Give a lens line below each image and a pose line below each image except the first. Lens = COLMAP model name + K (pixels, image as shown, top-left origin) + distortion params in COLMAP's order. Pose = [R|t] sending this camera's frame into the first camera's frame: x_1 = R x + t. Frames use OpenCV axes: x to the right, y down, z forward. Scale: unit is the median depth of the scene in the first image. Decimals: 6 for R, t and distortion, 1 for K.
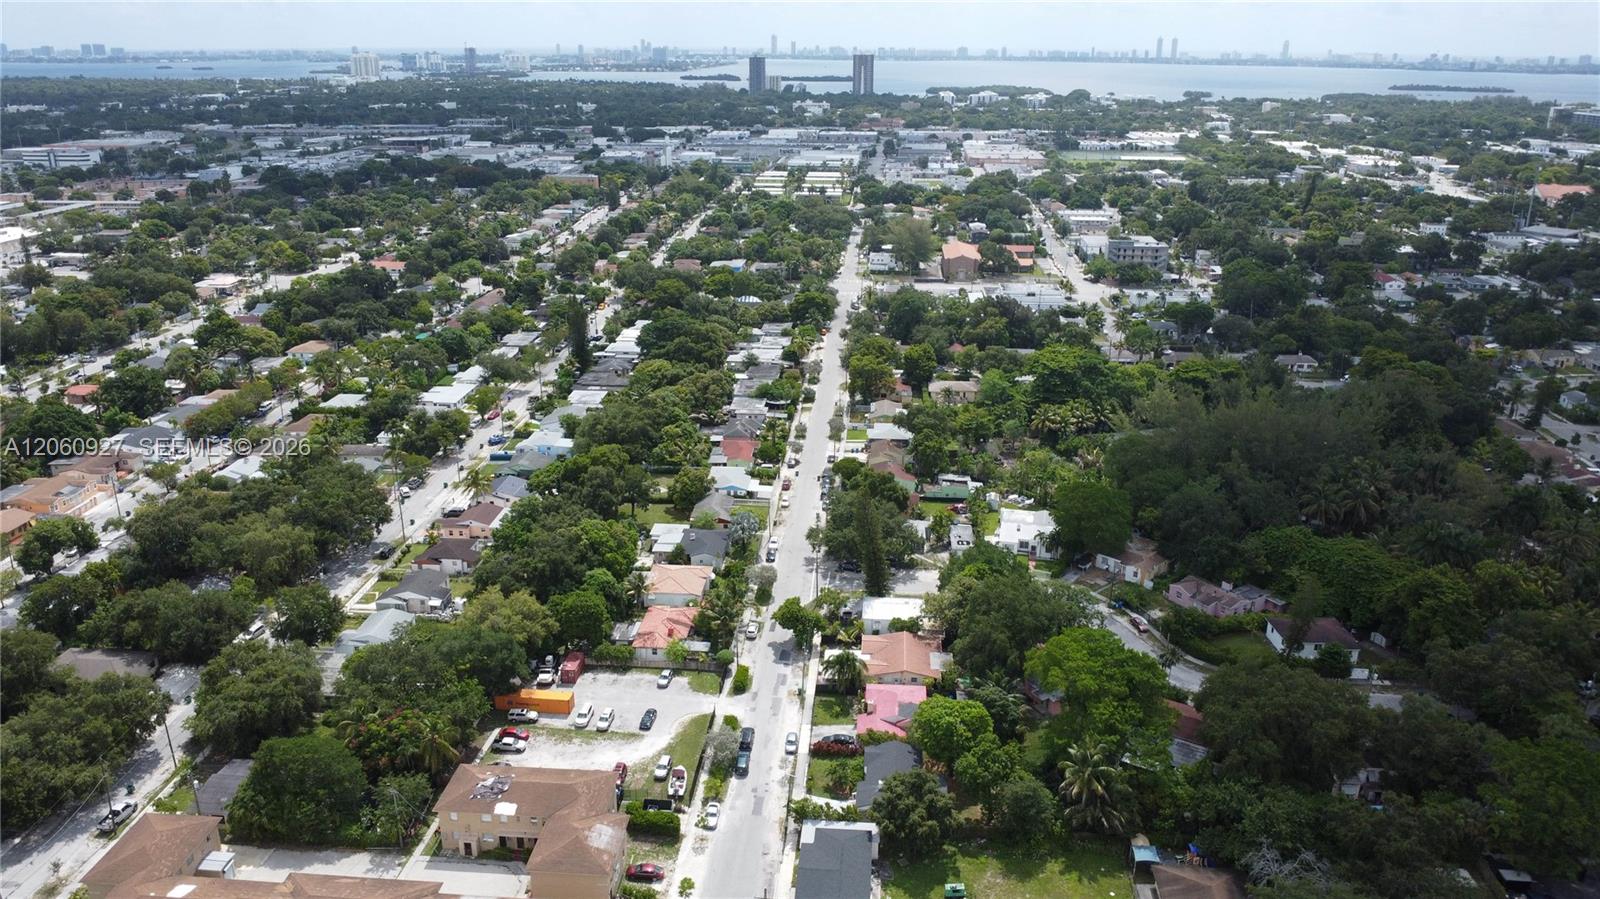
lens RADIAL K [[1173.1, 0, 804.6], [0, 1173.1, 456.3], [0, 0, 1]] dist [-0.020568, -0.010682]
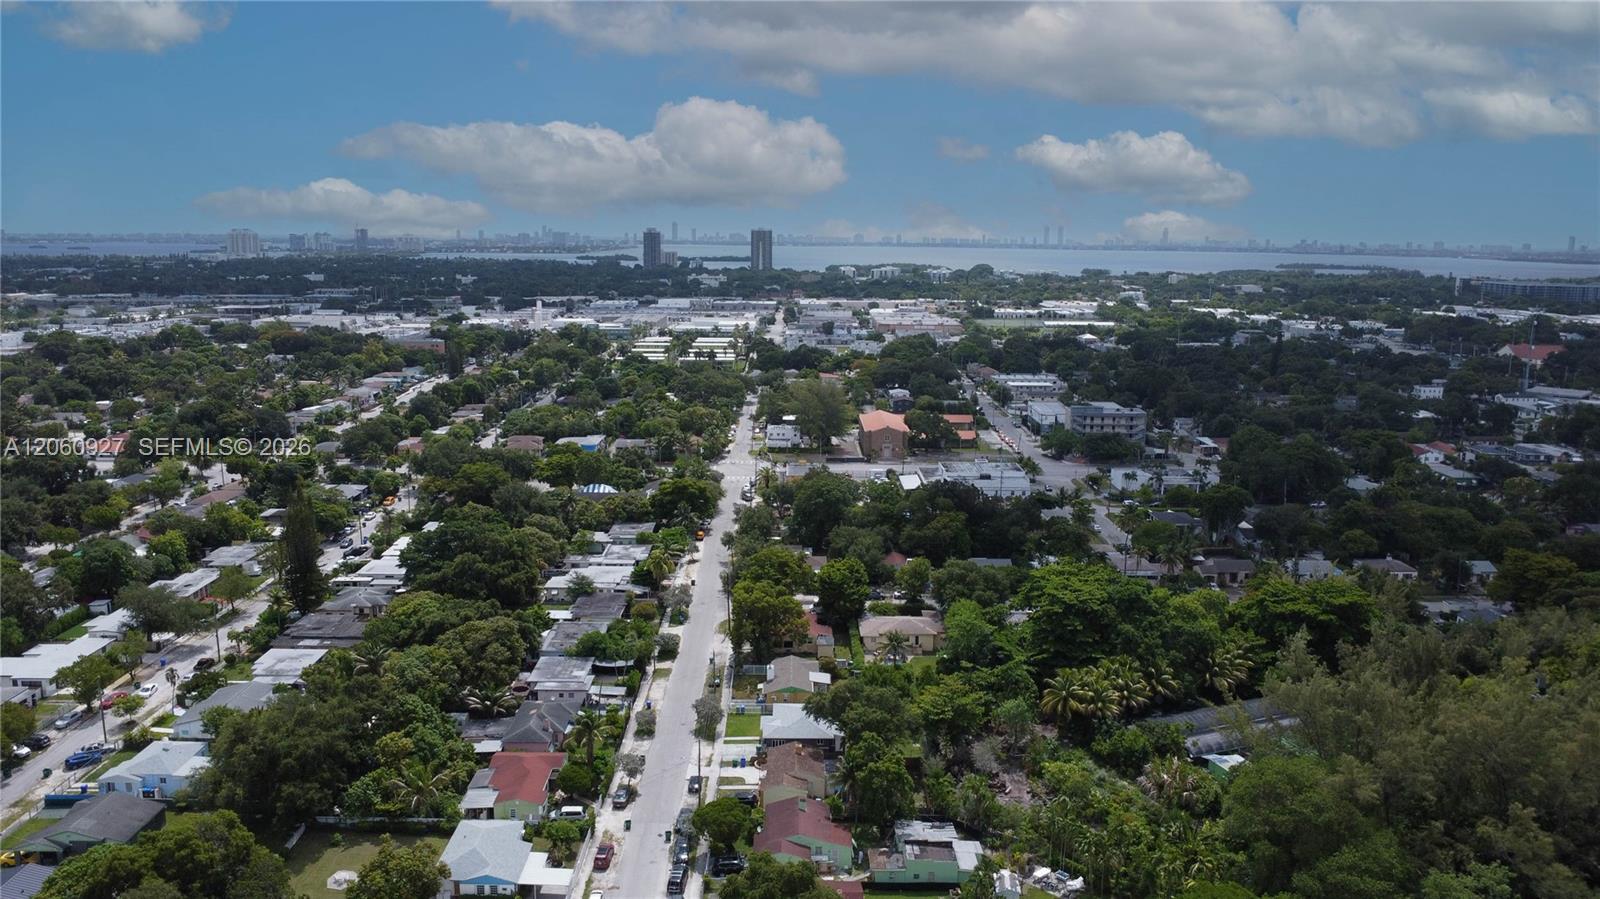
lens RADIAL K [[1173.1, 0, 795.8], [0, 1173.1, 448.3], [0, 0, 1]] dist [-0.020568, -0.010682]
pose [[0.997184, -0.010379, 0.074275, 0.018830], [0.021996, 0.987299, -0.157343, -0.040706], [-0.071698, 0.158533, 0.984747, 0.266941]]
